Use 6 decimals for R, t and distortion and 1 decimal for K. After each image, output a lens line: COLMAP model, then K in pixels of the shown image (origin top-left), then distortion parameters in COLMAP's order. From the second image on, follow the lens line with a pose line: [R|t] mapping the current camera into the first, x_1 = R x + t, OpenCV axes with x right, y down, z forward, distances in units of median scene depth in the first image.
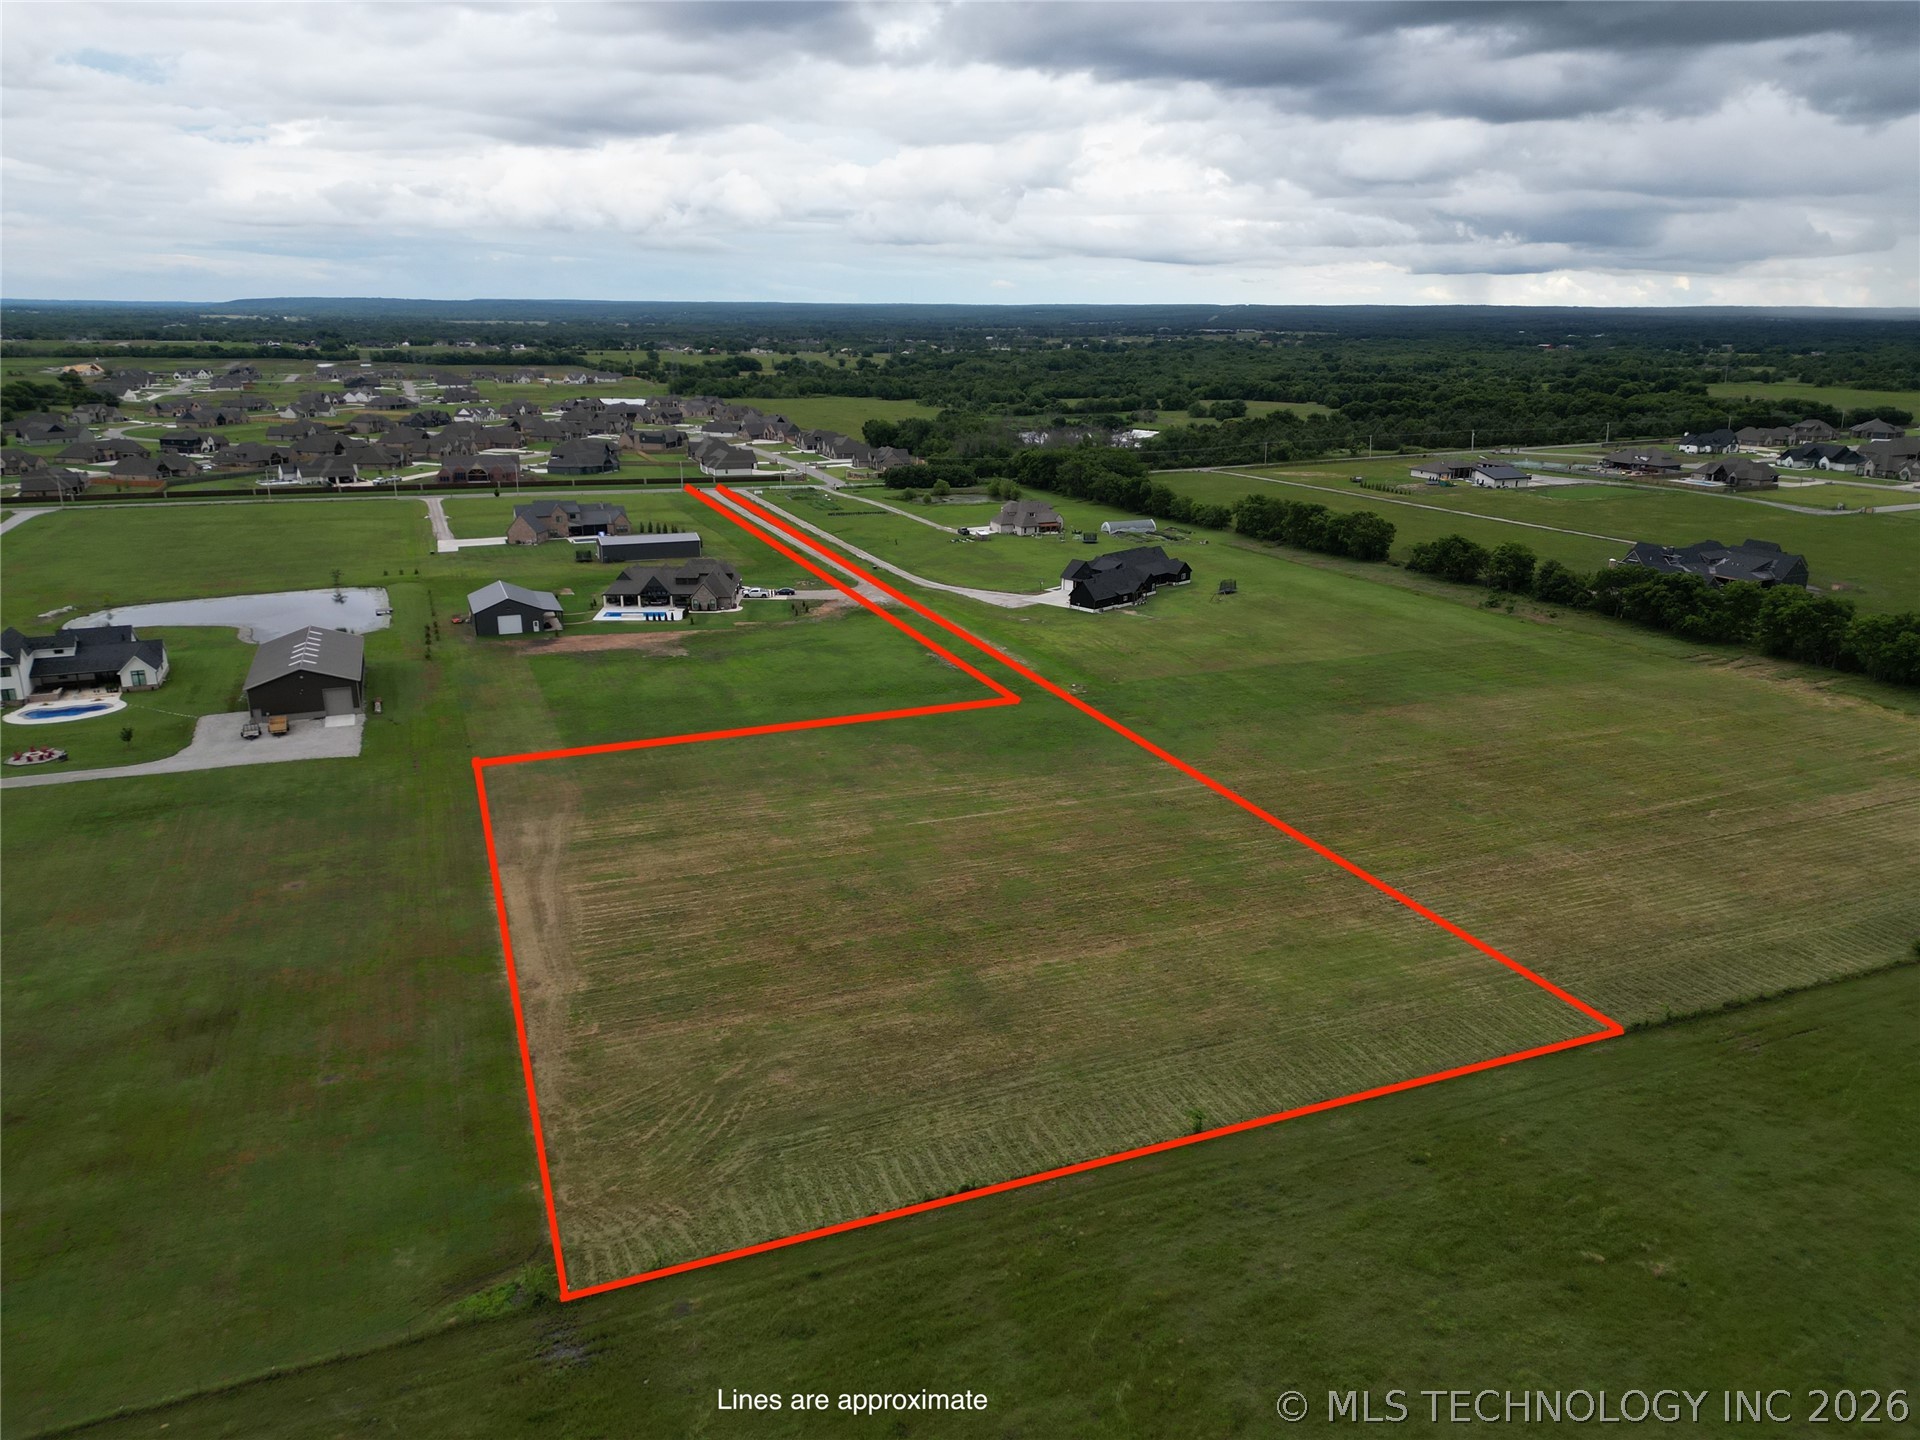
lens RADIAL K [[1329.6, 0, 958.2], [0, 1329.6, 720.7], [0, 0, 1]] dist [0.080982, -0.081171]
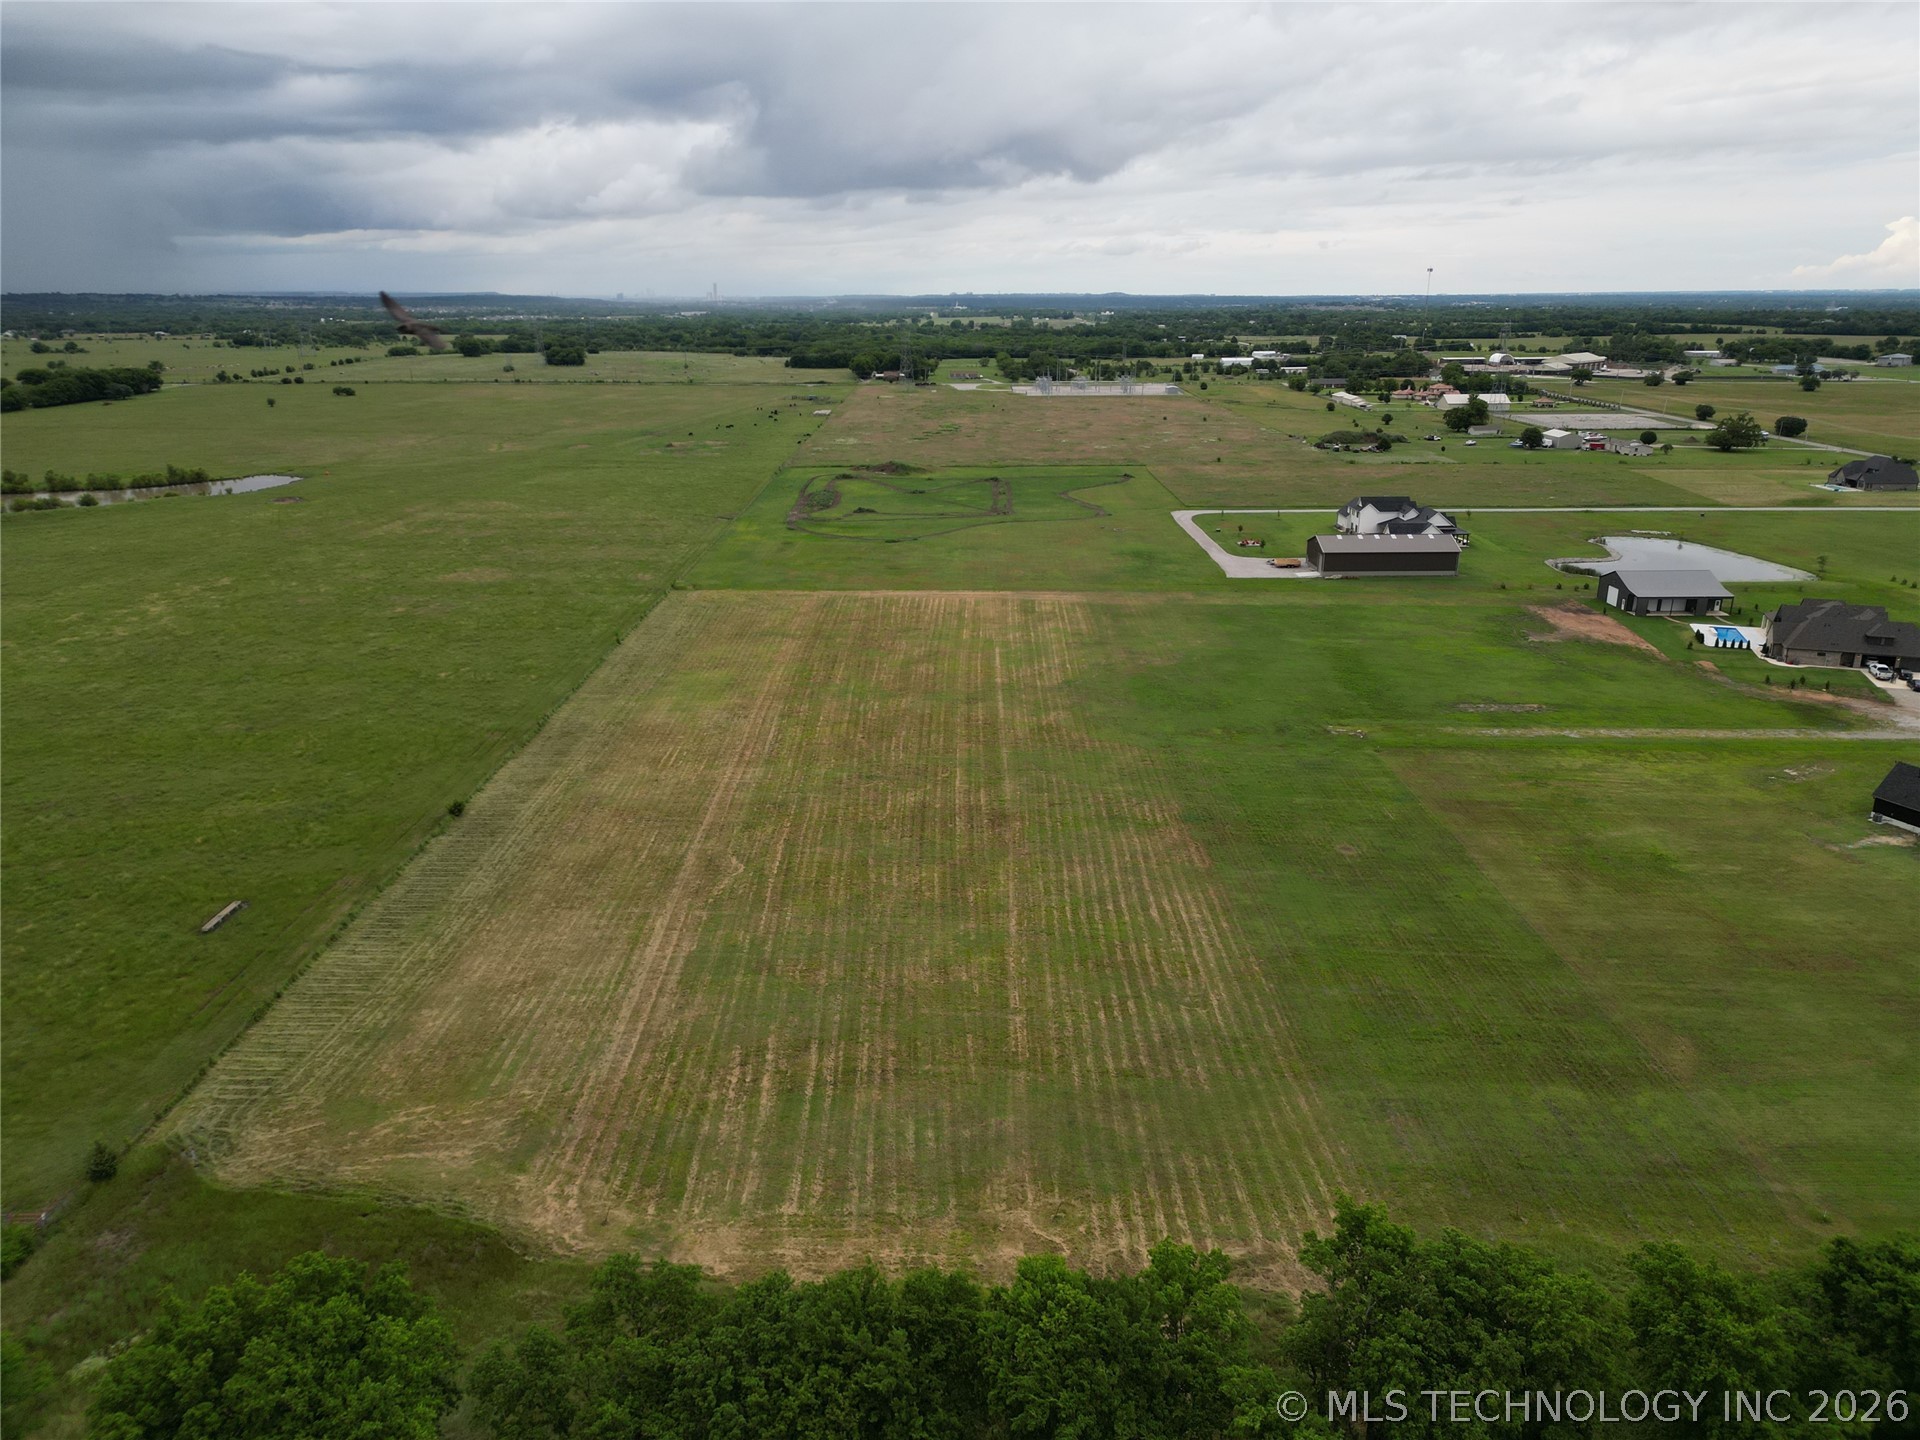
lens RADIAL K [[1329.6, 0, 958.2], [0, 1329.6, 720.7], [0, 0, 1]] dist [0.080982, -0.081171]
pose [[-0.374072, 0.275933, -0.885399, 1.198096], [-0.273400, 0.879471, 0.389594, -0.377995], [0.886184, 0.387805, -0.253545, 1.257673]]
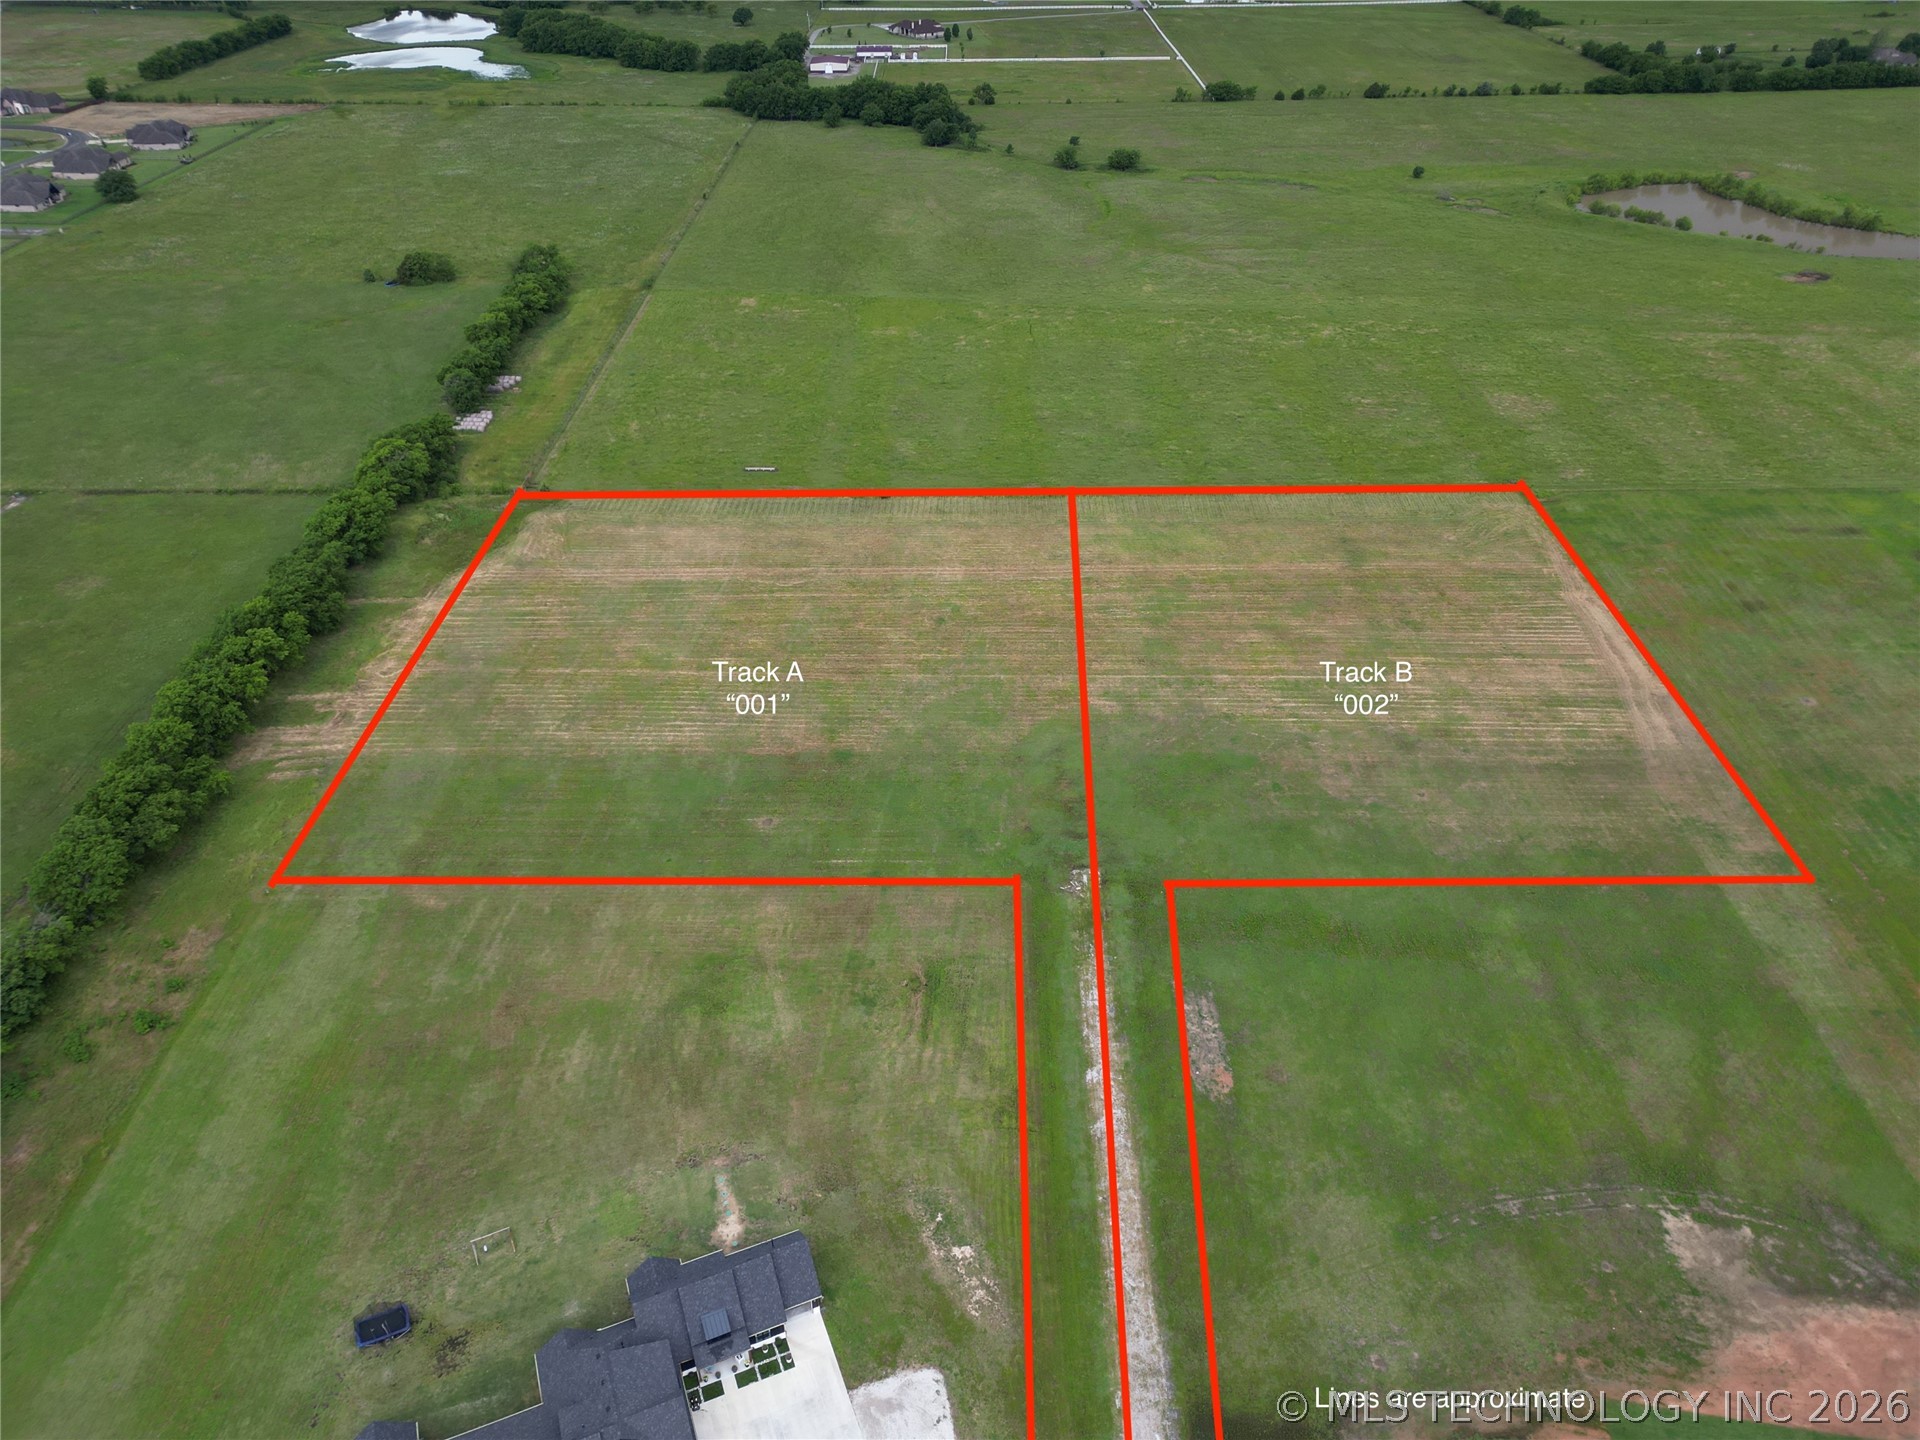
lens RADIAL K [[1329.6, 0, 958.2], [0, 1329.6, 720.7], [0, 0, 1]] dist [0.080982, -0.081171]
pose [[-0.922914, -0.222149, 0.314453, -0.091438], [0.112529, 0.625436, 0.772119, -0.892879], [-0.368195, 0.747984, -0.552225, 1.763117]]
